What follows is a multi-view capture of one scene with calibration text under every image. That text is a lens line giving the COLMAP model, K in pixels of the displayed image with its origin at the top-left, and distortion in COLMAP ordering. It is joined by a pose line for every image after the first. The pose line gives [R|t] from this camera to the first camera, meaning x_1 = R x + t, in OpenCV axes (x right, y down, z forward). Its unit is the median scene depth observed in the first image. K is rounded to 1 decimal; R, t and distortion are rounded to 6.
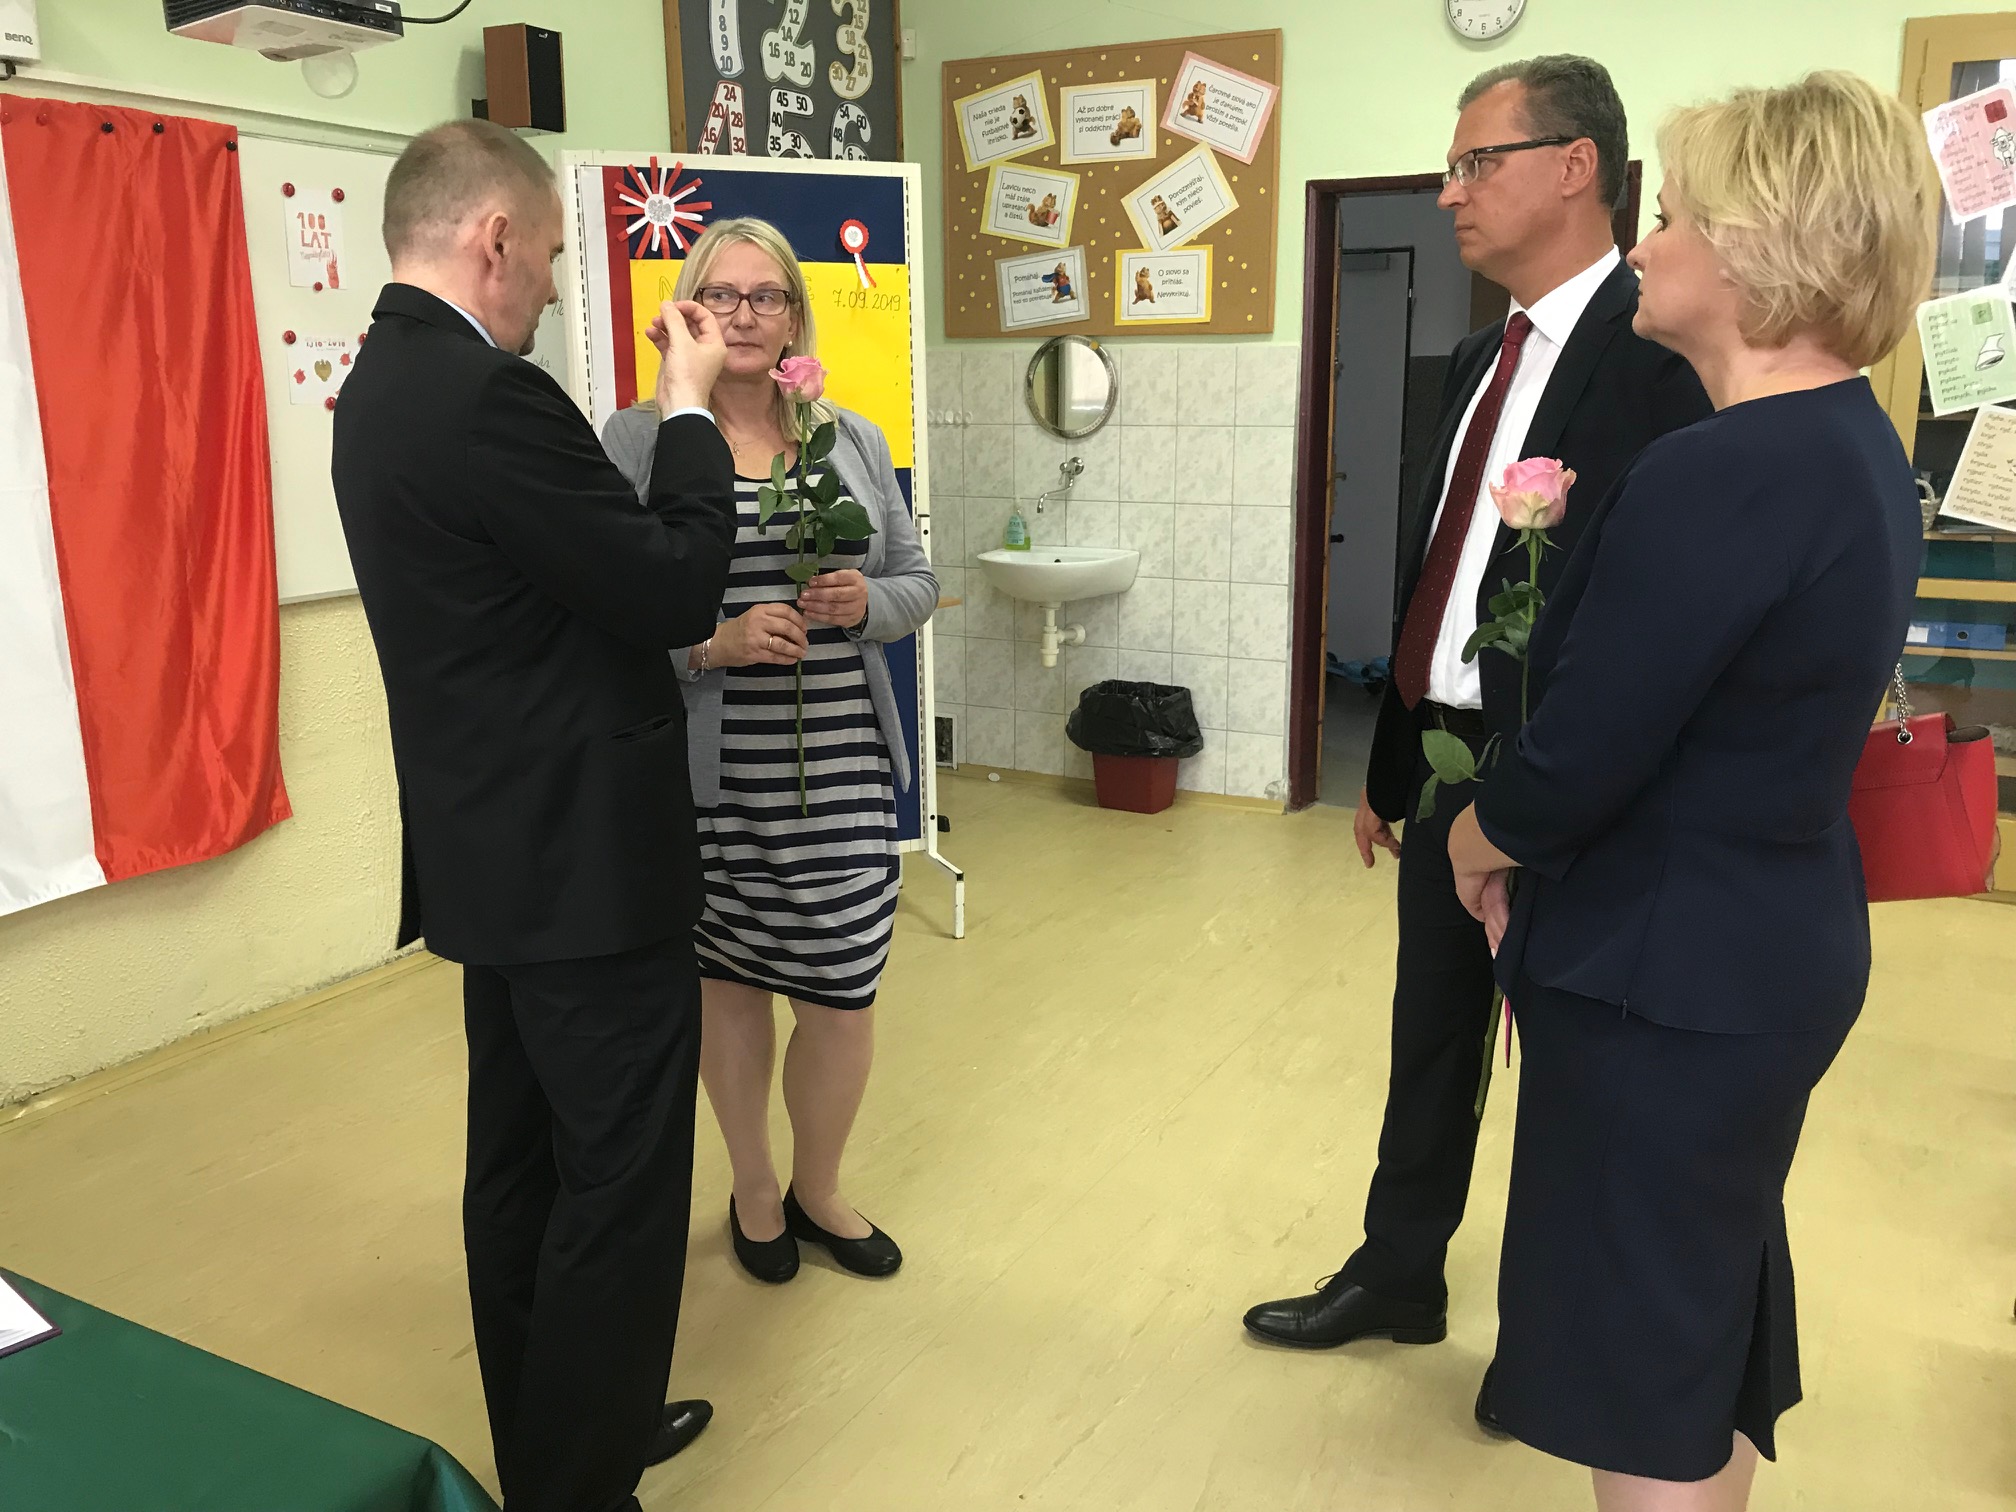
lens RADIAL K [[1591.2, 0, 1008.0], [0, 1591.2, 756.0], [0, 0, 1]] dist [-0.007850, -0.021525]
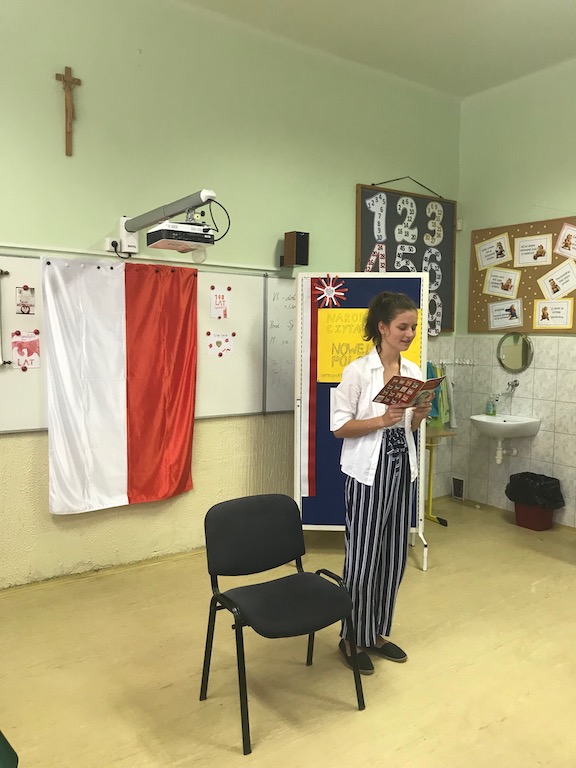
lens RADIAL K [[606.2, 0, 288.0], [0, 606.2, 384.0], [0, 0, 1]] dist [-0.007850, -0.021525]
pose [[0.906473, 0.050877, -0.419187, 0.124053], [-0.114737, 0.985042, -0.128557, -0.021370], [0.406377, 0.164630, 0.898752, 0.010285]]
